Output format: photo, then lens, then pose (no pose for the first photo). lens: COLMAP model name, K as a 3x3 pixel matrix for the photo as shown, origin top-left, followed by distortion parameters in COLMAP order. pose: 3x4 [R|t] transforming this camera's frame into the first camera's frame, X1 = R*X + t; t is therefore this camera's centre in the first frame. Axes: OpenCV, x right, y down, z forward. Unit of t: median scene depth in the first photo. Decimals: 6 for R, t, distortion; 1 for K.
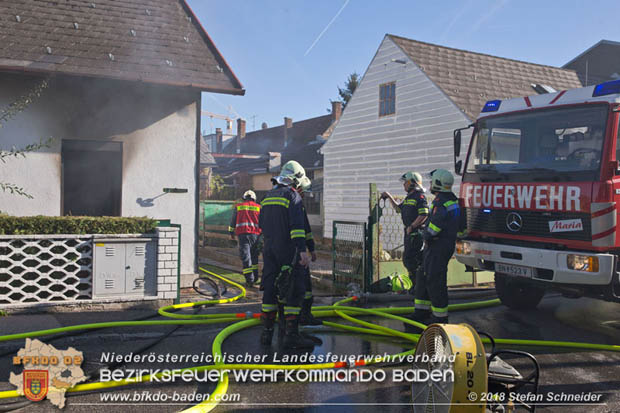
lens RADIAL K [[600.5, 0, 278.3], [0, 600.5, 187.6], [0, 0, 1]] dist [-0.007943, 0.016400]
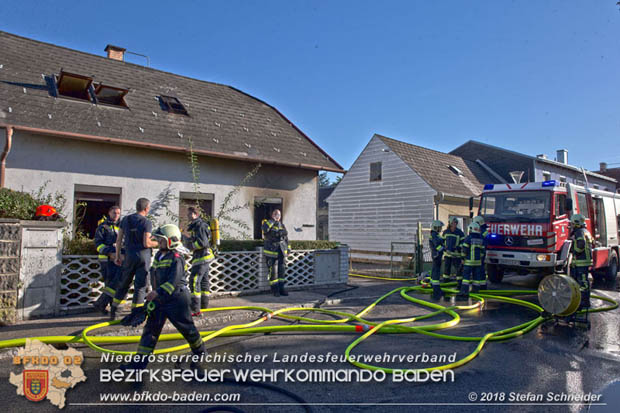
lens RADIAL K [[437.1, 0, 310.0], [0, 437.1, 206.5], [0, 0, 1]] dist [-0.049240, 0.002006]
pose [[0.969729, 0.011333, 0.243921, -0.641485], [-0.003600, 0.999477, -0.032127, -0.014471], [-0.244158, 0.030276, 0.969263, -0.341295]]
